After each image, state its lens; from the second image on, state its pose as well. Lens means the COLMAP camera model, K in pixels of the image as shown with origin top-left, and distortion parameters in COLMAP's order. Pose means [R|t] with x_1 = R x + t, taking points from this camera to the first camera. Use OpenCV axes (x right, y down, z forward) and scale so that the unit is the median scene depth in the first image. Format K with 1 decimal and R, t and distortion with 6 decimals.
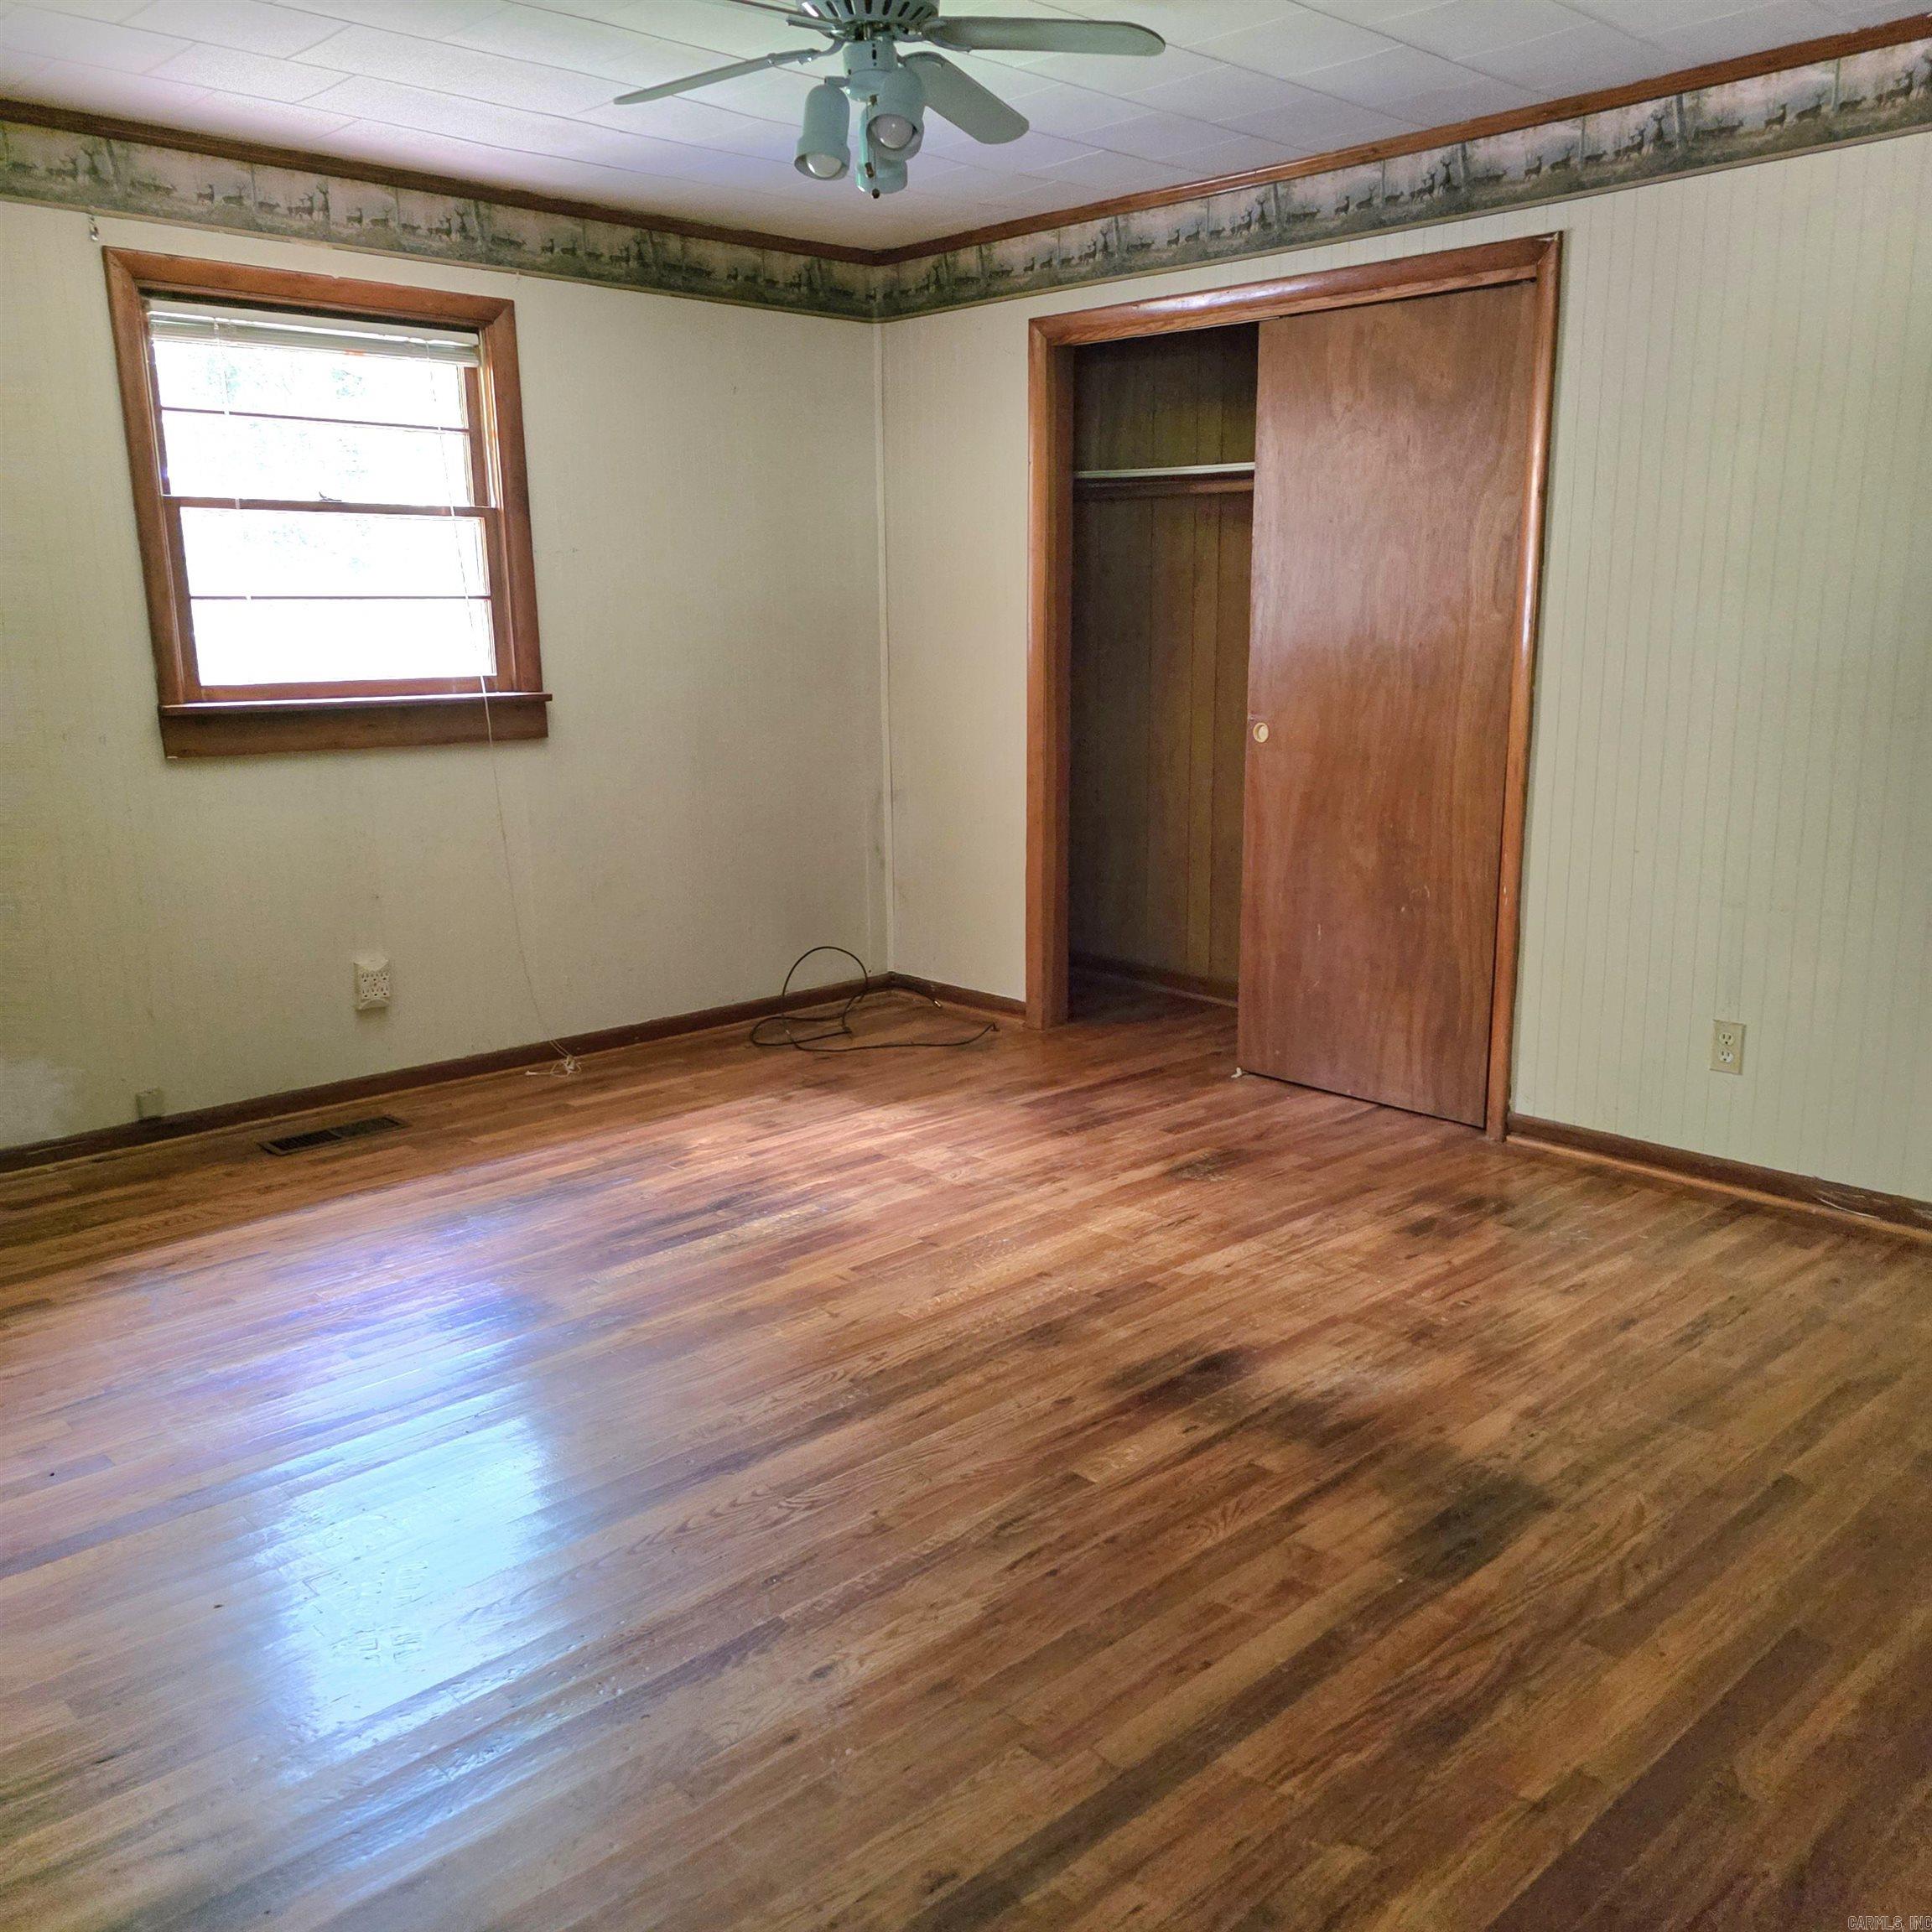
lens RADIAL K [[1715.4, 0, 978.7], [0, 1715.4, 974.5], [0, 0, 1]] dist [0.044778, -0.037038]
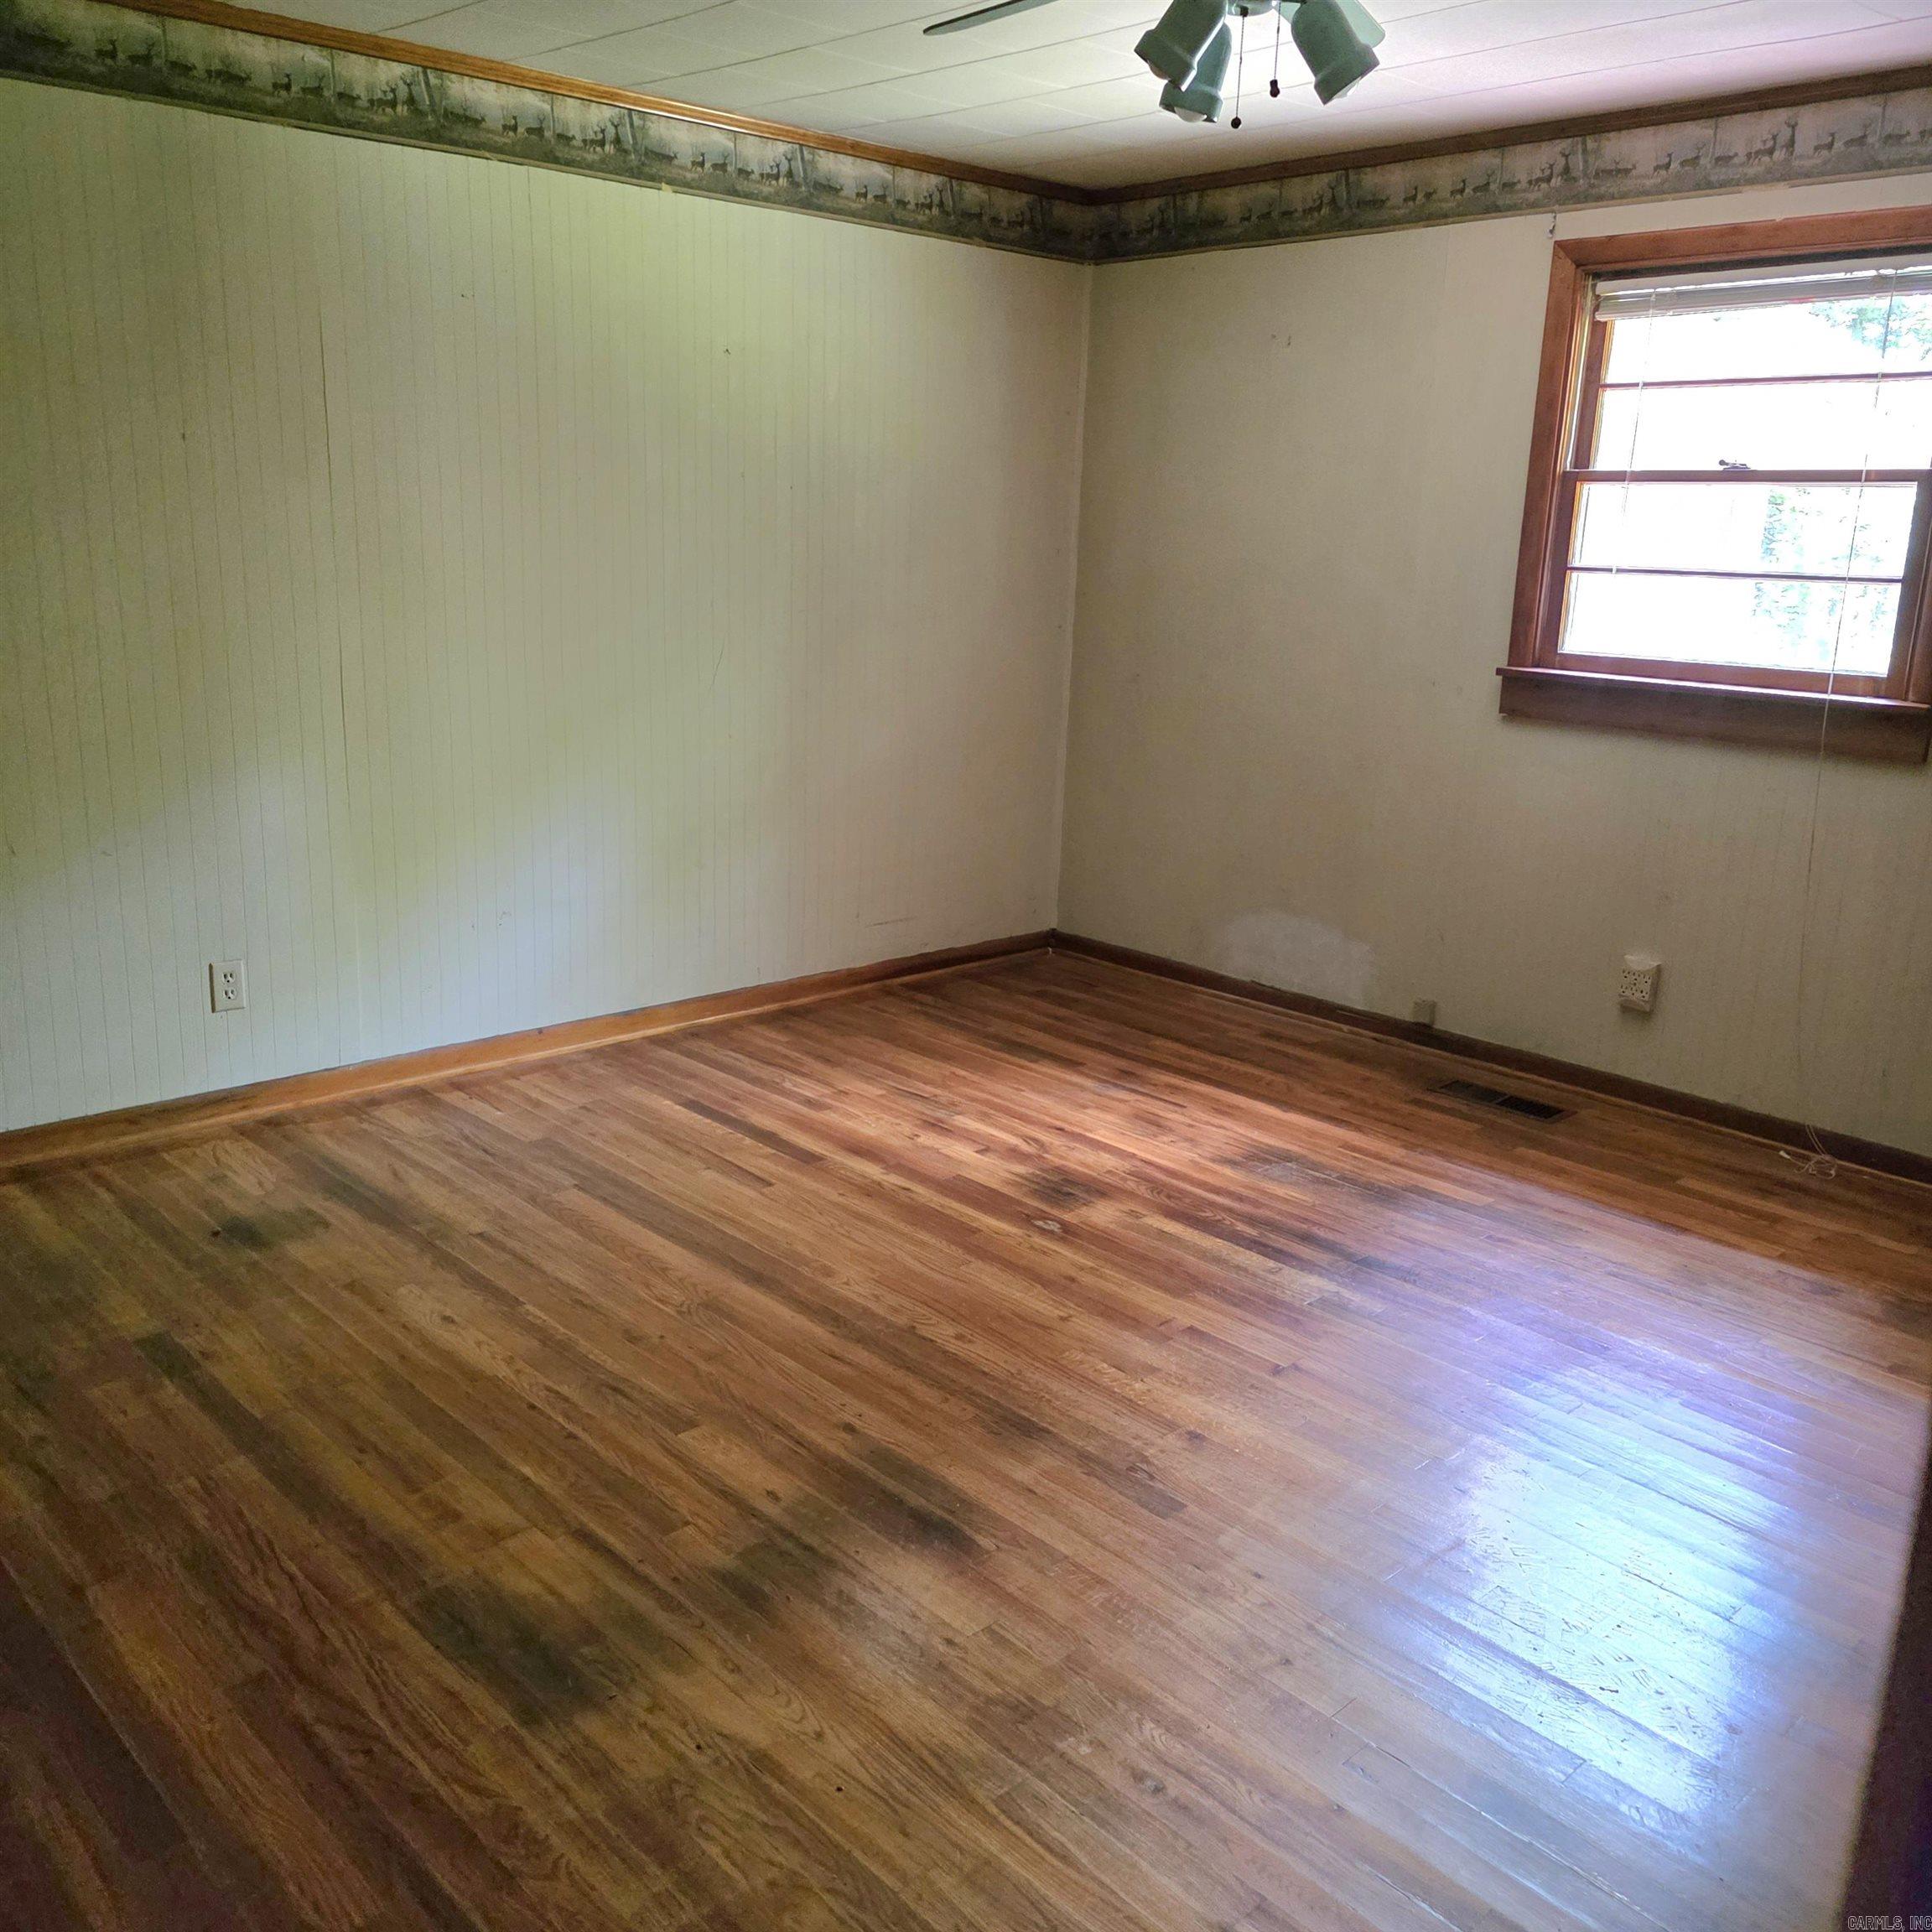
lens RADIAL K [[1746.2, 0, 965.3], [0, 1746.2, 942.5], [0, 0, 1]] dist [0.060737, -0.062367]
pose [[-0.008492, 0.246506, -0.969104, 0.640991], [-0.239180, 0.940507, 0.241328, -0.177280], [0.970938, 0.233840, 0.050973, 0.656083]]
